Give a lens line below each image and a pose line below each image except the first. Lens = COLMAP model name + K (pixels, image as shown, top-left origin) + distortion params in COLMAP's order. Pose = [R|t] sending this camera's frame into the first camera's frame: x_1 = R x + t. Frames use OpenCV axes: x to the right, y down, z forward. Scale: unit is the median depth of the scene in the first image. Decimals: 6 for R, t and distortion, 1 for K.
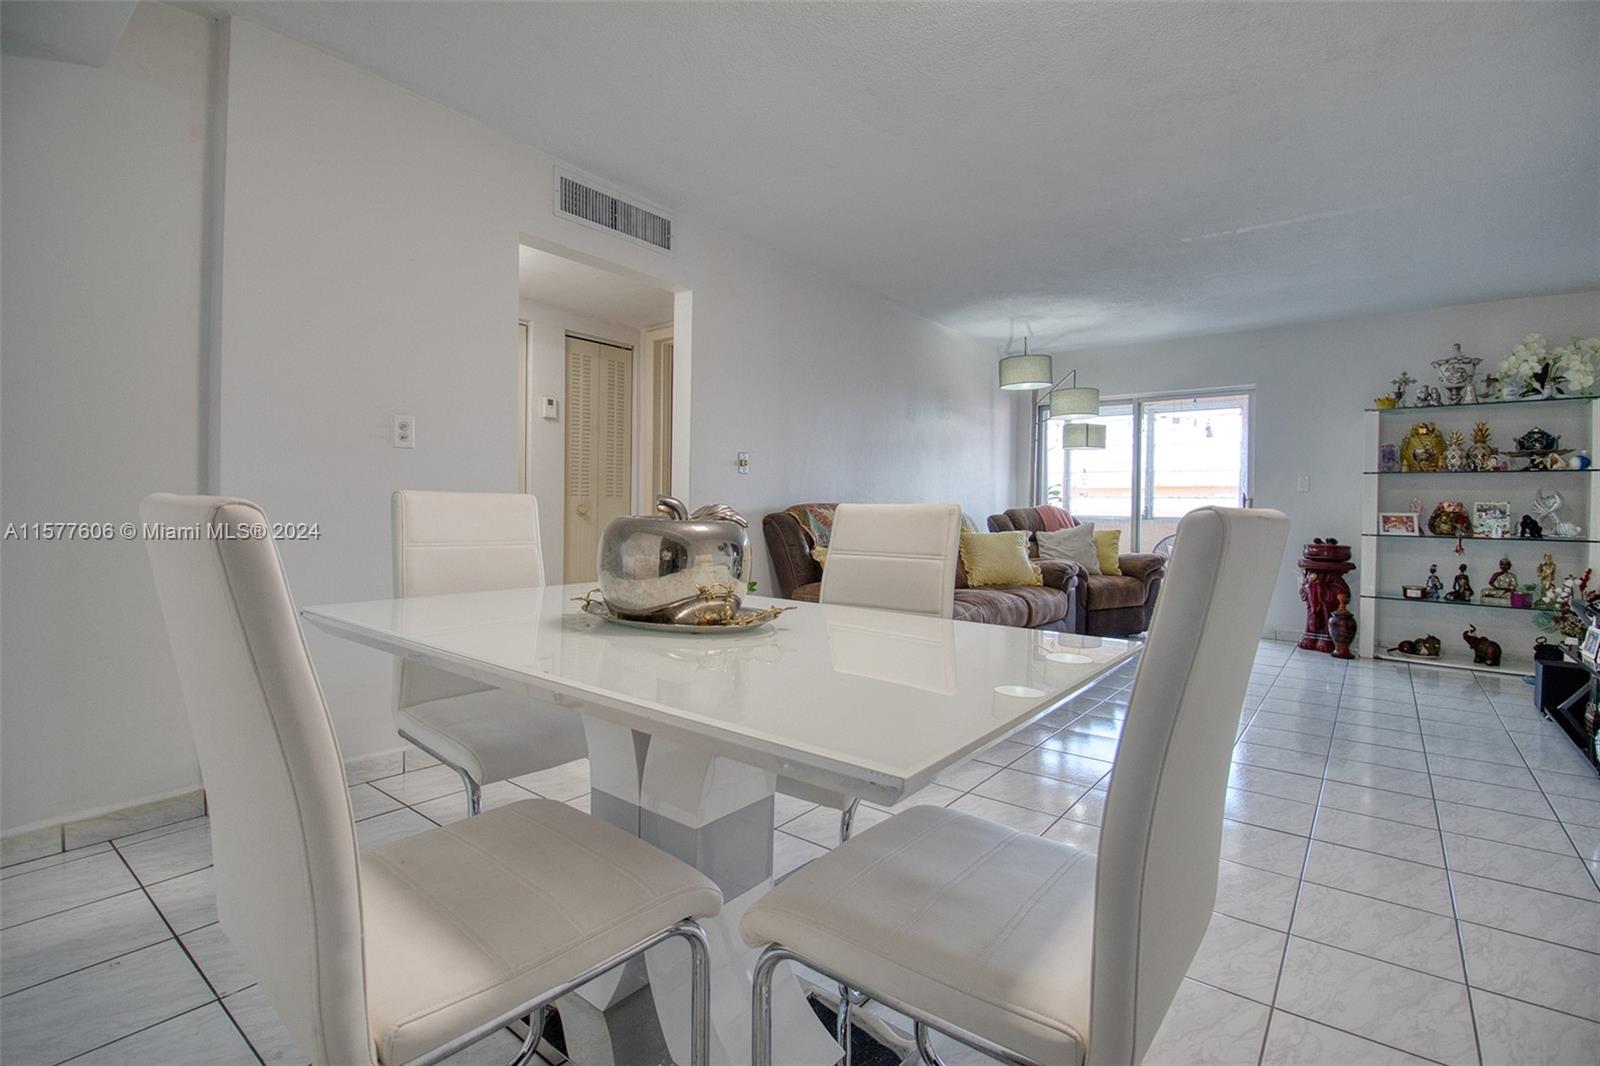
lens RADIAL K [[738.7, 0, 812.0], [0, 738.7, 501.3], [0, 0, 1]] dist [-0.001483, -0.003435]
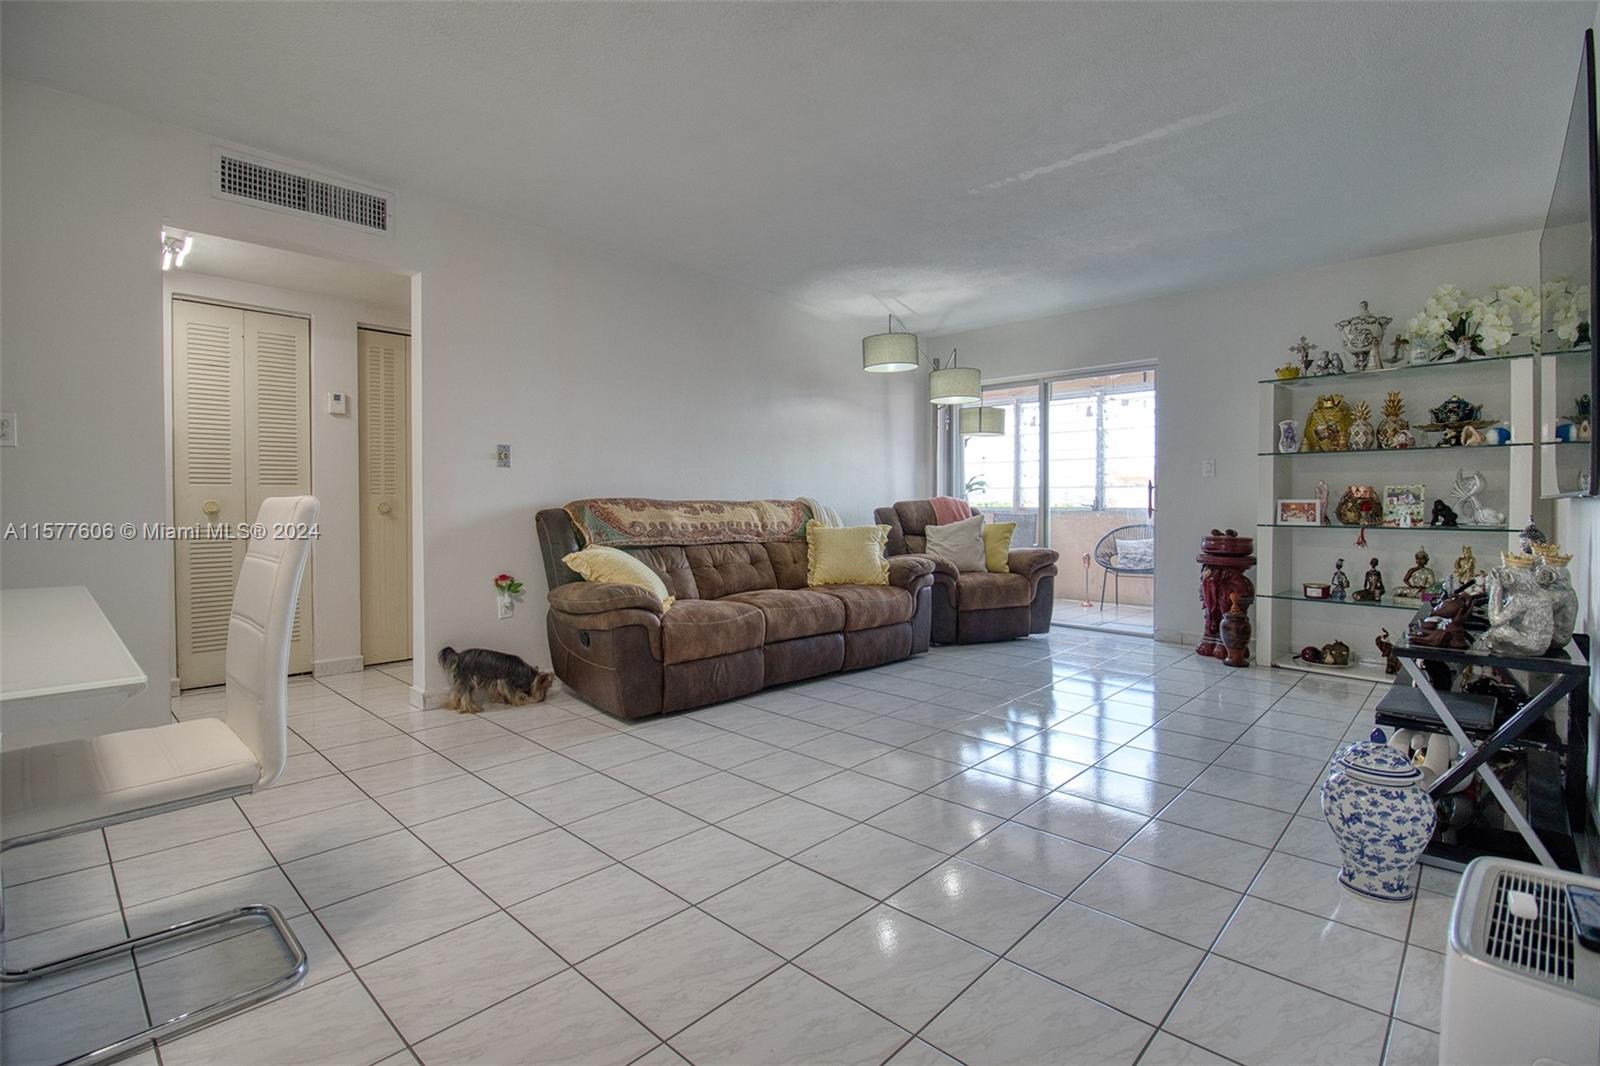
lens RADIAL K [[738.7, 0, 799.8], [0, 738.7, 501.4], [0, 0, 1]] dist [-0.001483, -0.003435]
pose [[0.995300, -0.014131, -0.095806, 0.301826], [0.014659, 0.999881, 0.004808, 0.005372], [0.095727, -0.006190, 0.995388, 0.082493]]
